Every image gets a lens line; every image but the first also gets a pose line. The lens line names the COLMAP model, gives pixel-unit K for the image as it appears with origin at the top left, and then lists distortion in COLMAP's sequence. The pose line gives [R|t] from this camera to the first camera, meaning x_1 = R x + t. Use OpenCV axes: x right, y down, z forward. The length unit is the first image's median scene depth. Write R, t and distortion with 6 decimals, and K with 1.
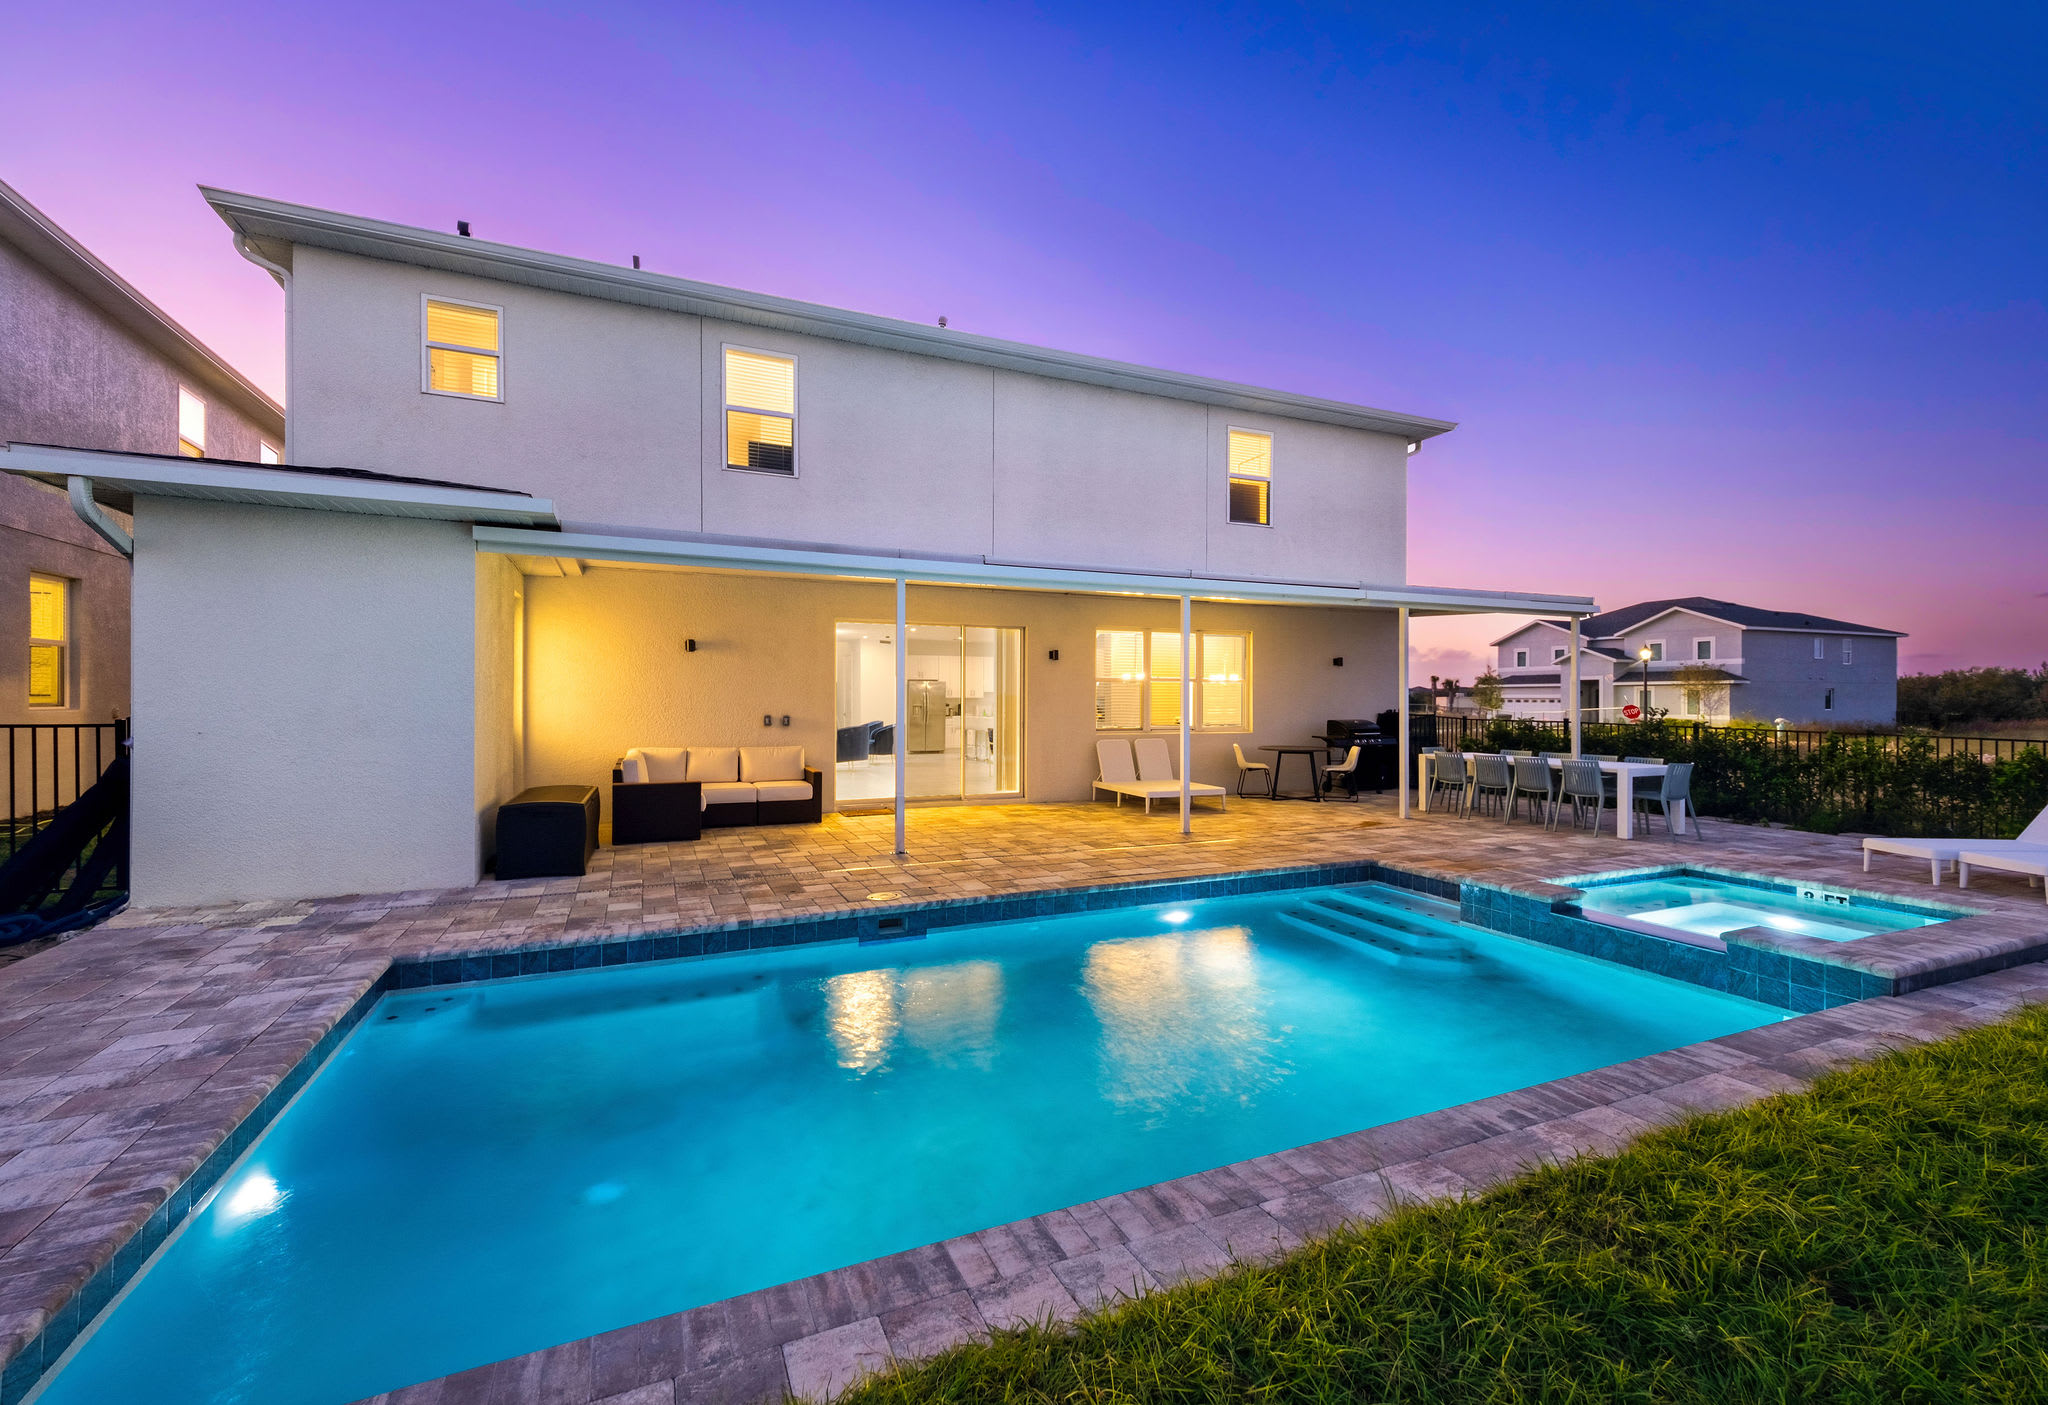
lens RADIAL K [[854.0, 0, 1027.6], [0, 854.0, 704.9], [0, 0, 1]] dist [0.014987, -0.000124]
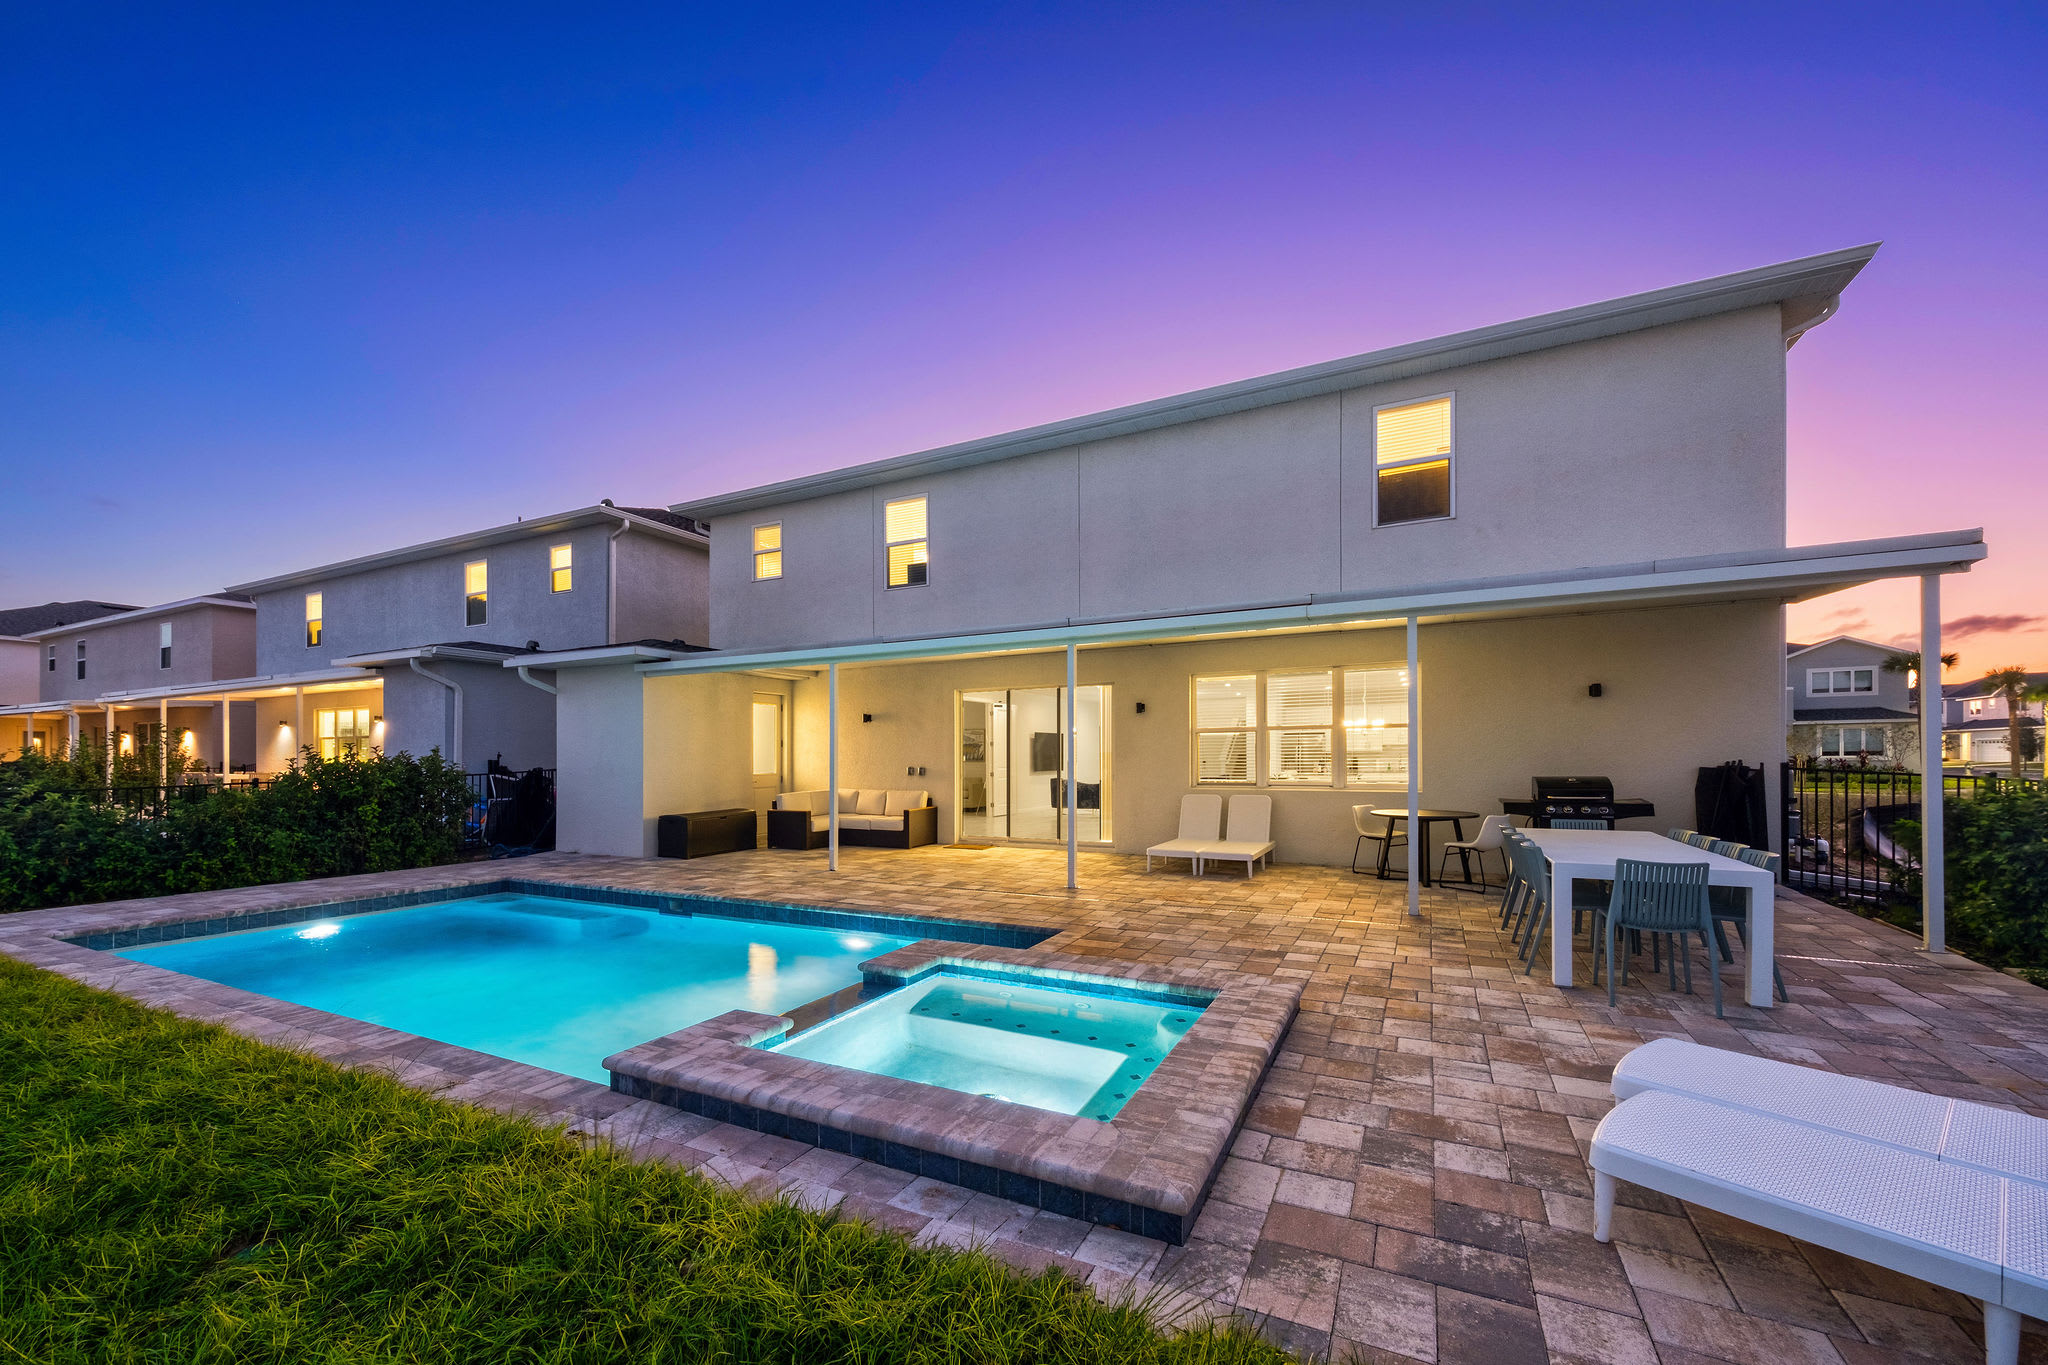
lens RADIAL K [[804.1, 0, 1001.7], [0, 804.1, 750.0], [0, 0, 1]] dist [0.014330, -0.000850]
pose [[0.625272, -0.013794, -0.780285, 0.663598], [0.005361, 0.999896, -0.013380, 0.002729], [0.780388, 0.004183, 0.625281, 0.280464]]
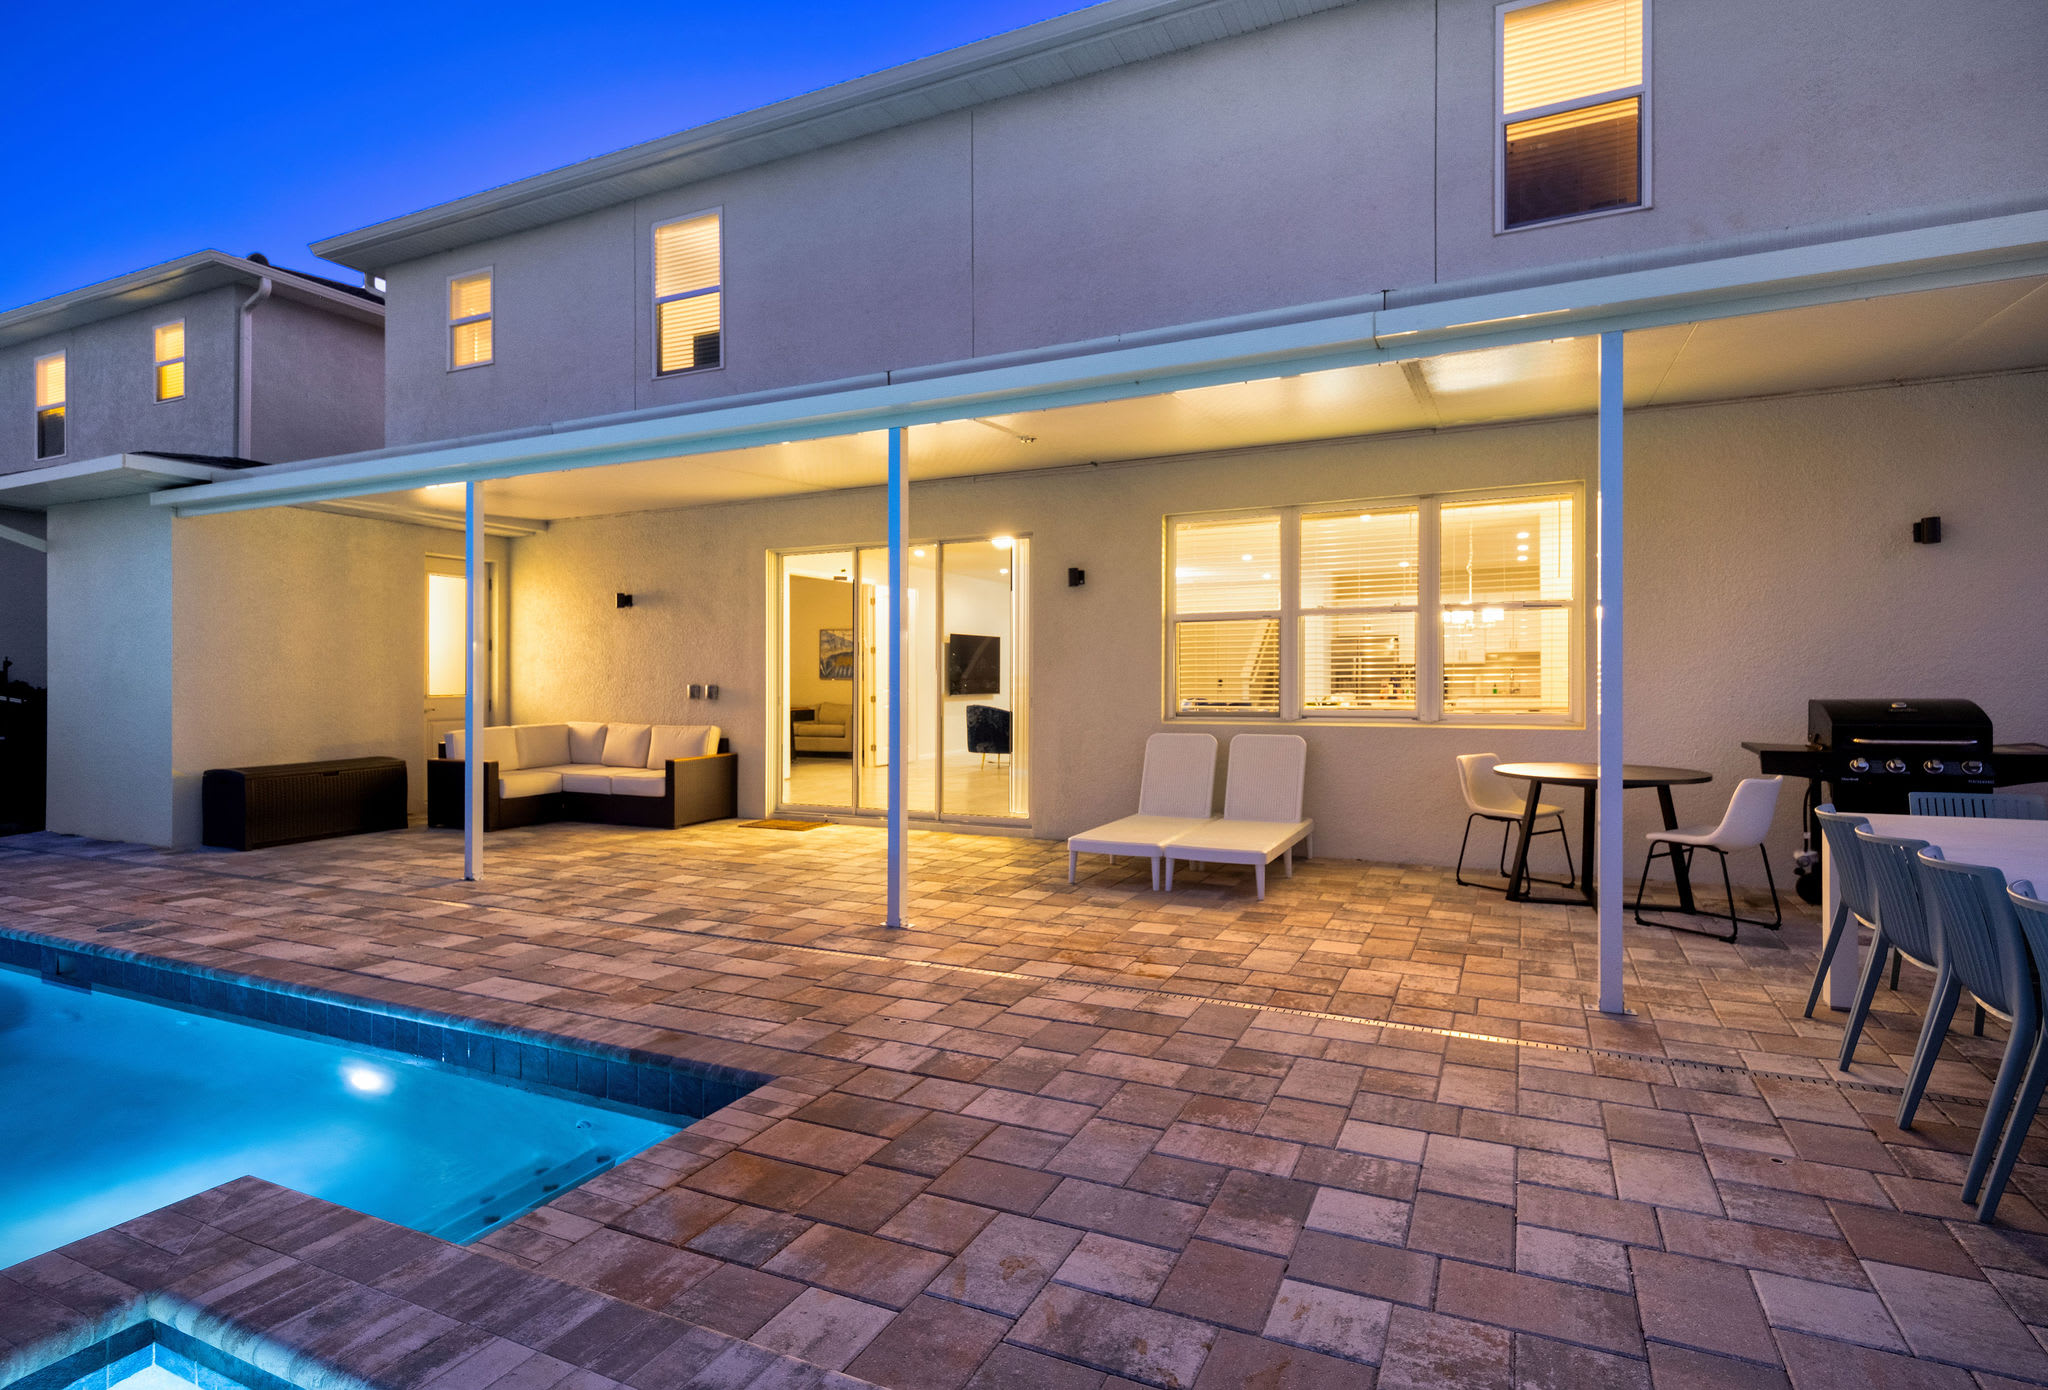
lens RADIAL K [[1040.1, 0, 1016.2], [0, 1040.1, 684.2], [0, 0, 1]] dist [0.004833, -0.002185]
pose [[0.653248, -0.002811, -0.757139, 0.517292], [0.002604, 0.999996, -0.001466, 0.012054], [0.757140, -0.001014, 0.653252, 0.524297]]
